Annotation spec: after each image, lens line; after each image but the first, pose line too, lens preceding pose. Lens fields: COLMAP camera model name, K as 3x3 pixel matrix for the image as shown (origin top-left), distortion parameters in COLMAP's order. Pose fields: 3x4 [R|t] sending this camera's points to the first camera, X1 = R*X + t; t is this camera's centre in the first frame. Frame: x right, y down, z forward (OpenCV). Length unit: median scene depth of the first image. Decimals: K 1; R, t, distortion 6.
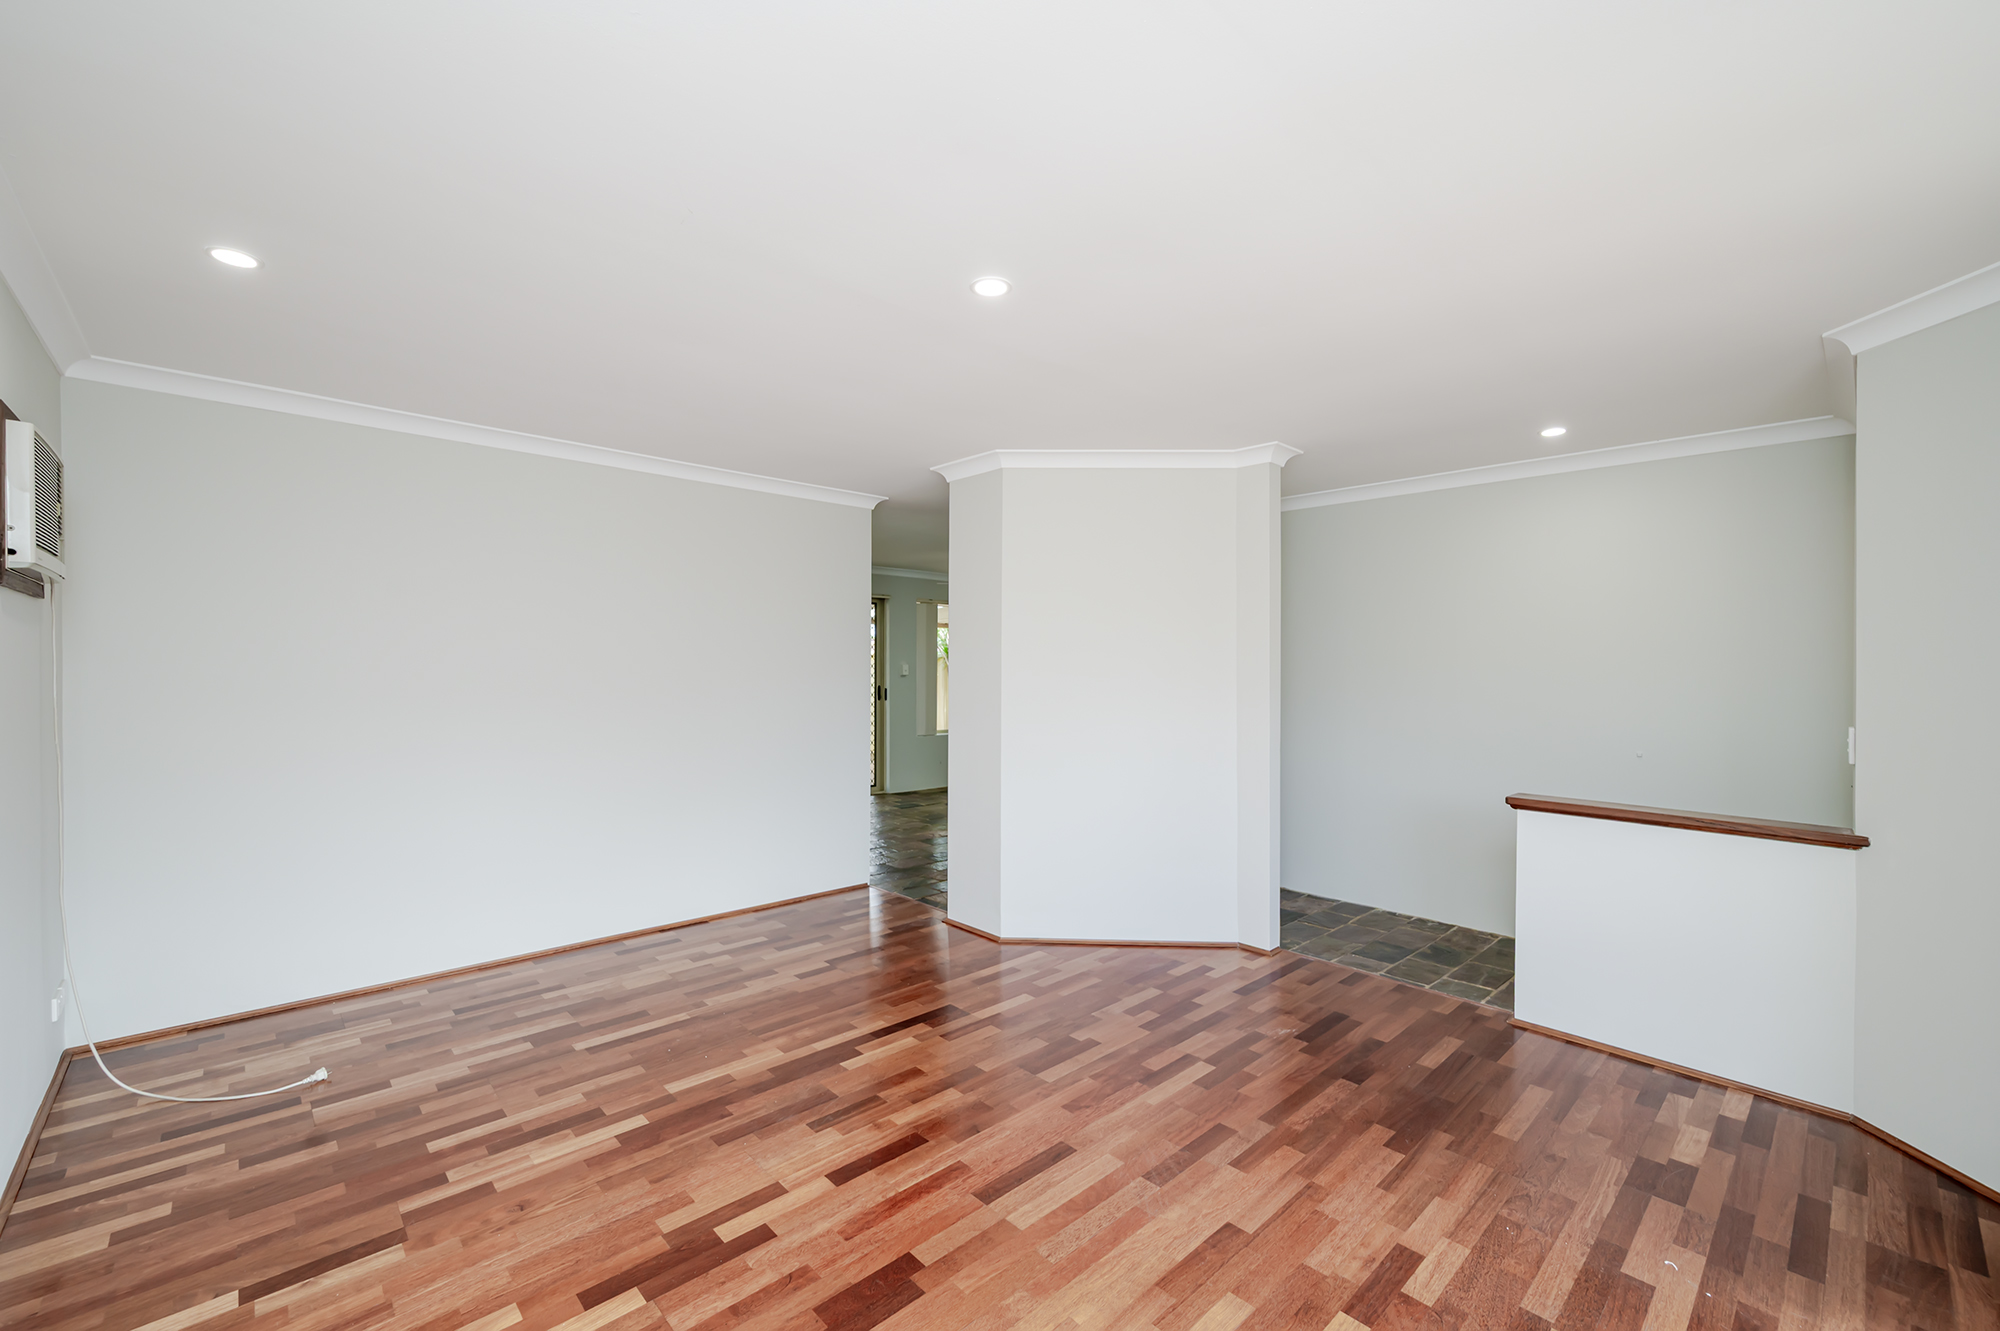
lens RADIAL K [[825.0, 0, 1000.0], [0, 825.0, 665.5], [0, 0, 1]] dist [0.000483, 0.000276]
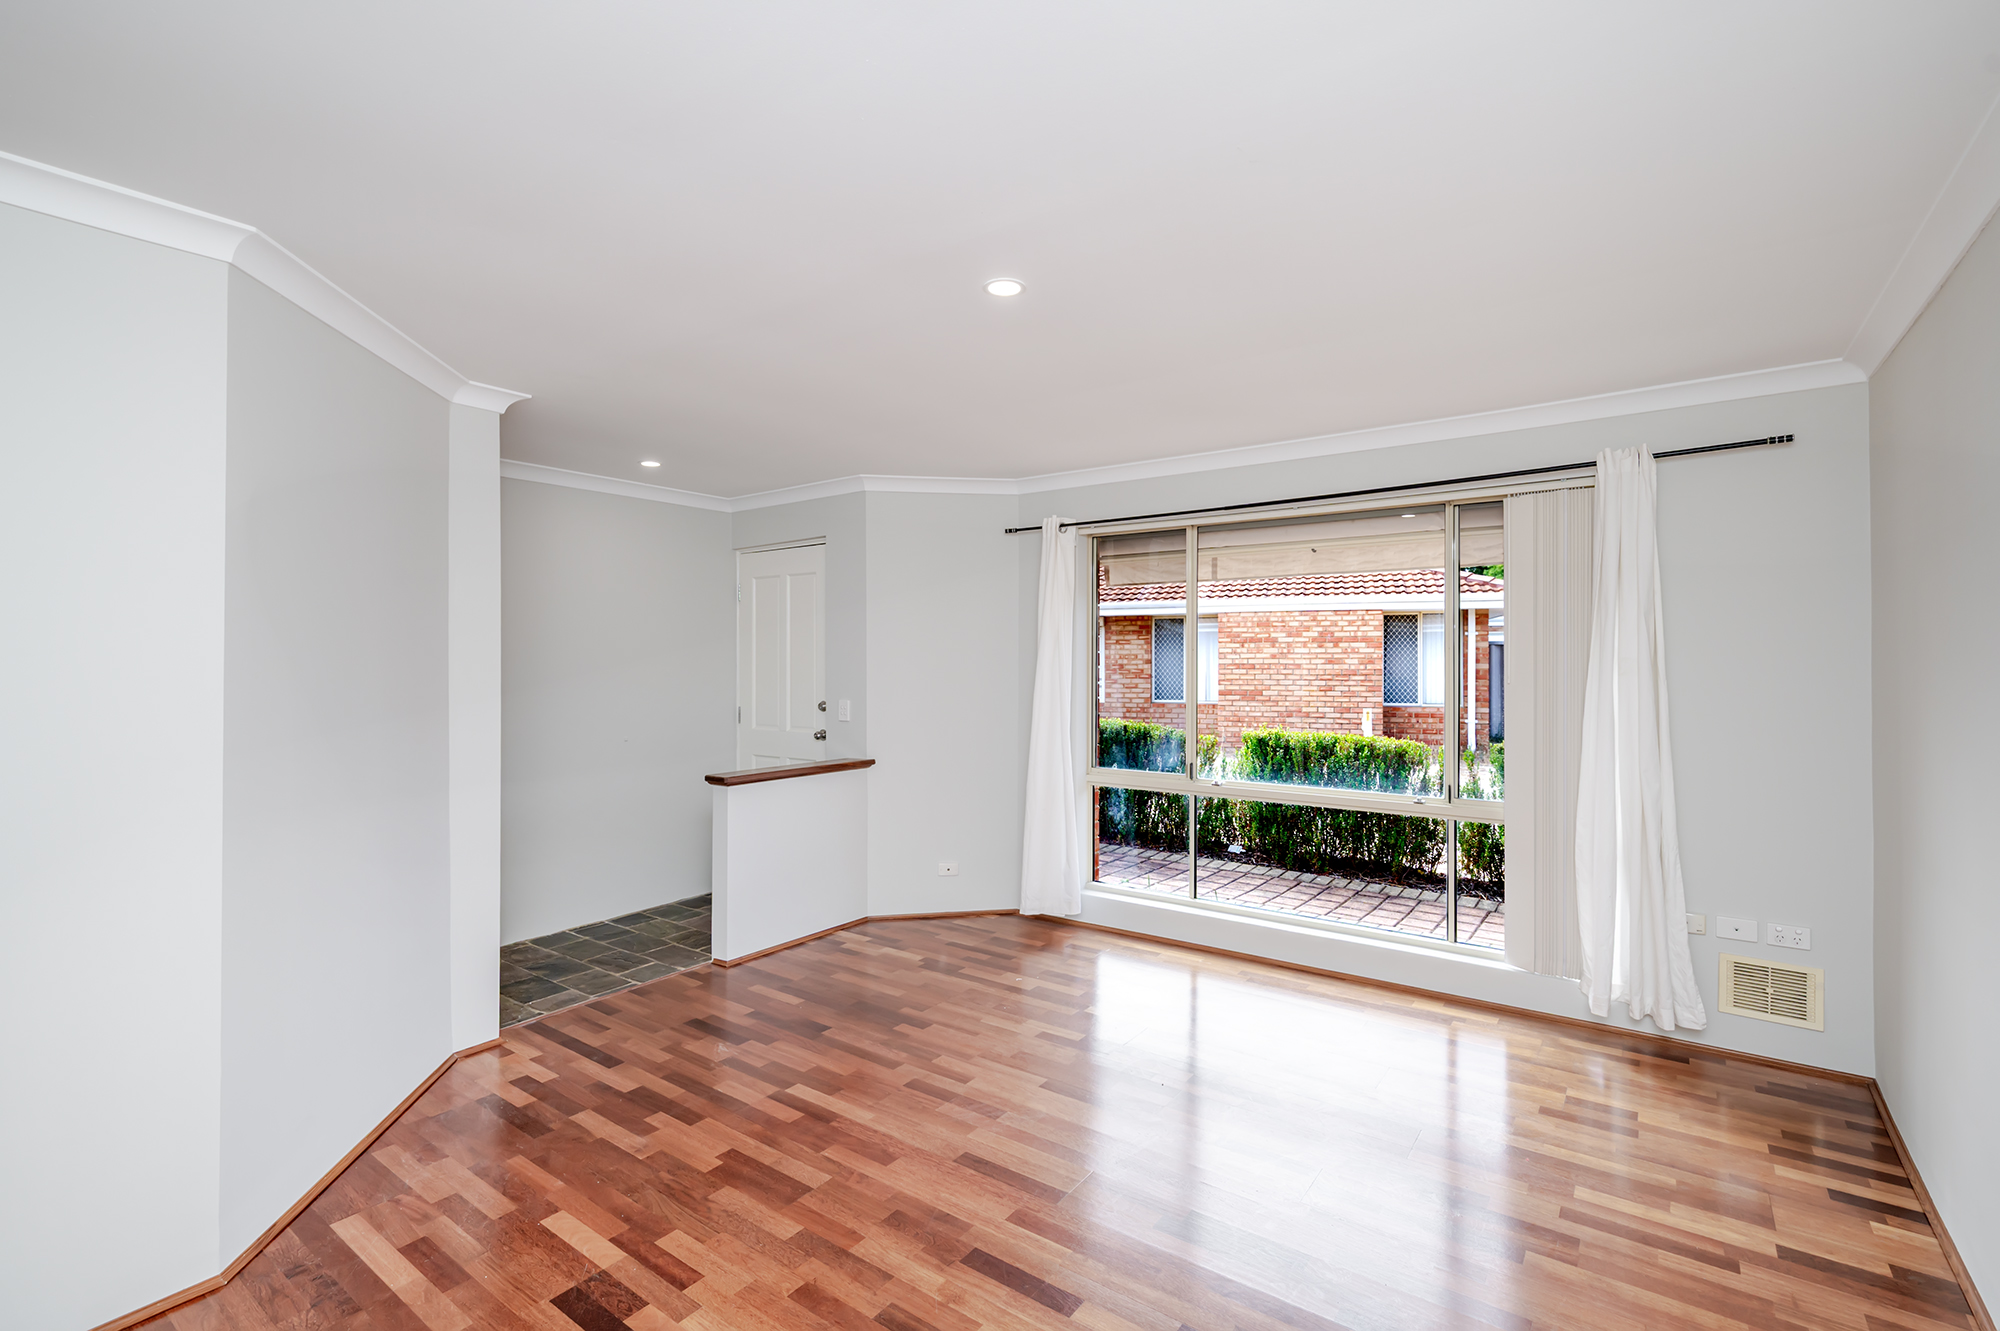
lens RADIAL K [[891.3, 0, 1000.0], [0, 891.3, 665.5], [0, 0, 1]] dist [-0.002899, -0.000478]
pose [[-0.182588, -0.013122, 0.983102, -0.871521], [0.004666, 0.999888, 0.014212, -0.024777], [-0.983178, 0.007182, -0.182507, 1.019888]]
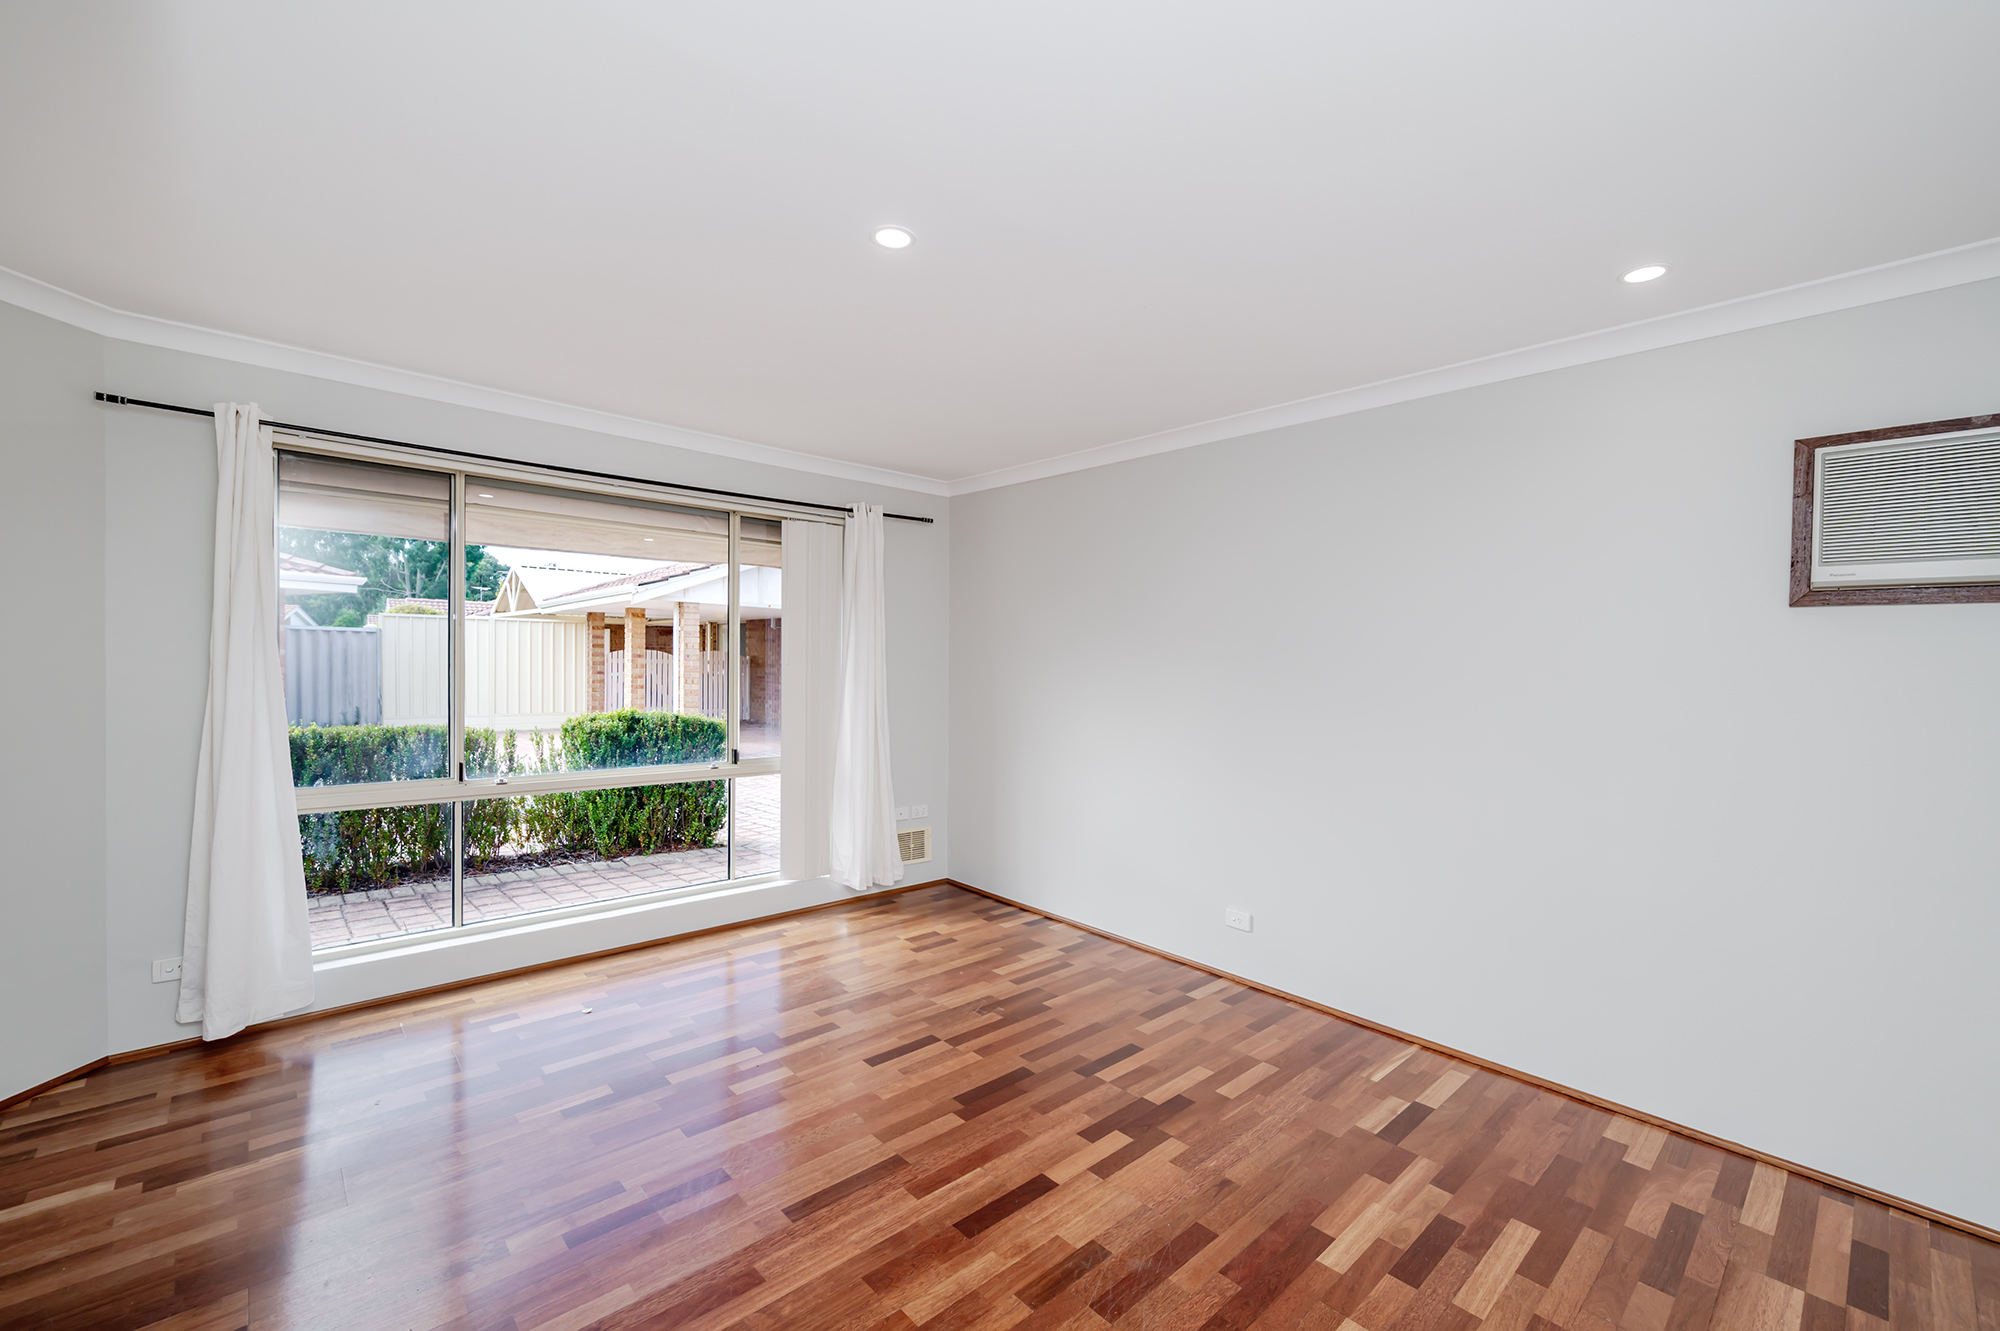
lens RADIAL K [[825.0, 0, 1000.0], [0, 825.0, 665.5], [0, 0, 1]] dist [0.000483, 0.000276]
pose [[-0.999538, -0.026883, 0.014147, -0.117409], [-0.026729, 0.999582, 0.010993, -0.000546], [-0.014437, 0.010610, -0.999839, 1.640922]]
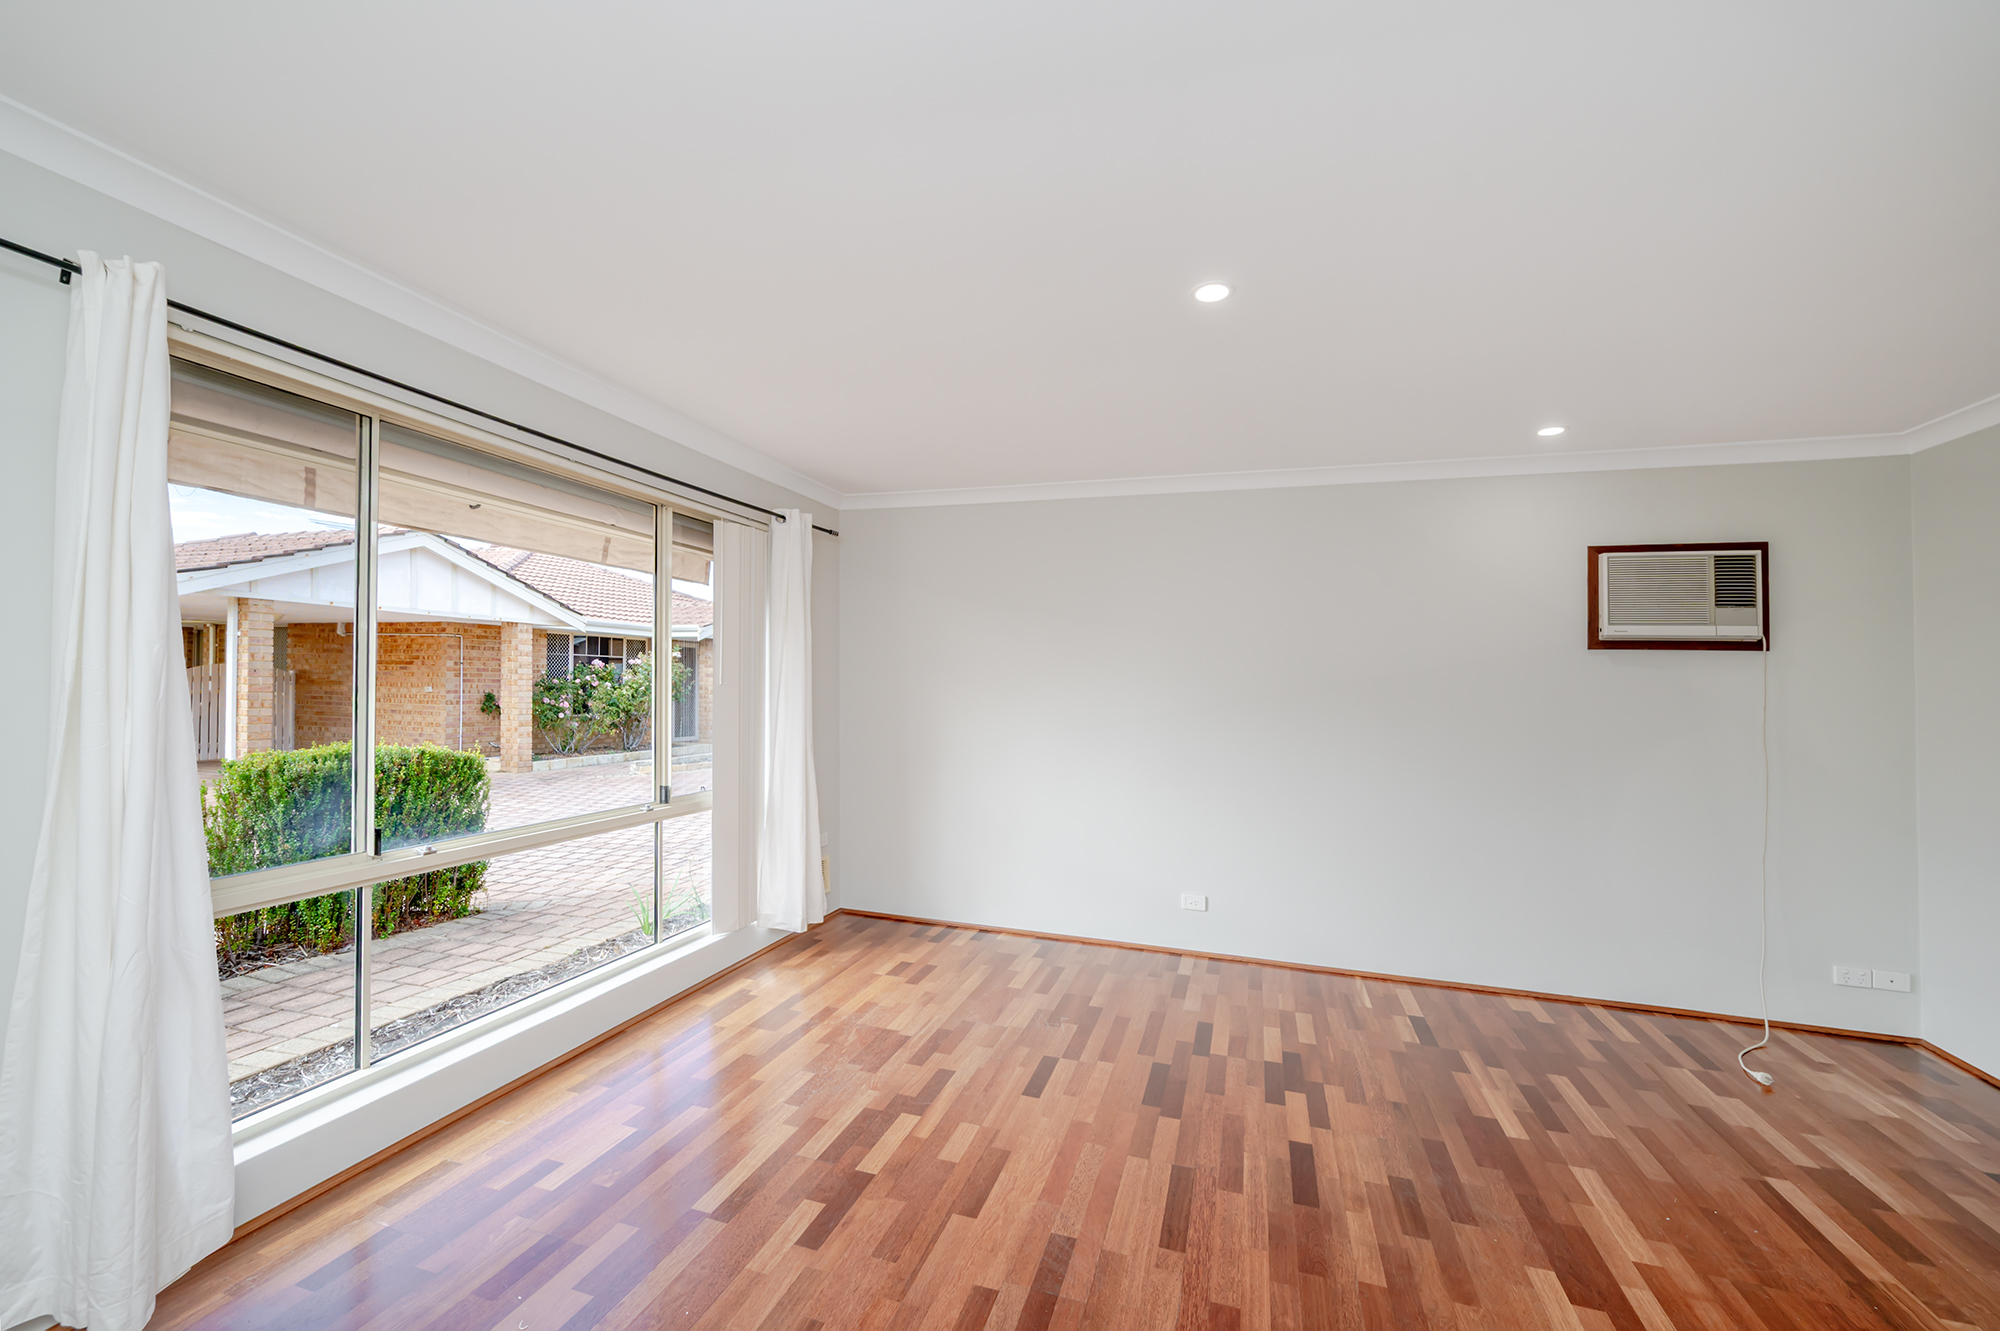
lens RADIAL K [[794.2, 0, 1000.0], [0, 794.2, 665.5], [0, 0, 1]] dist [-0.000494, -0.000286]
pose [[-0.874398, -0.036912, -0.483803, 0.578512], [-0.028884, 0.999294, -0.024038, 0.011388], [0.484349, -0.007045, -0.874847, 1.448925]]
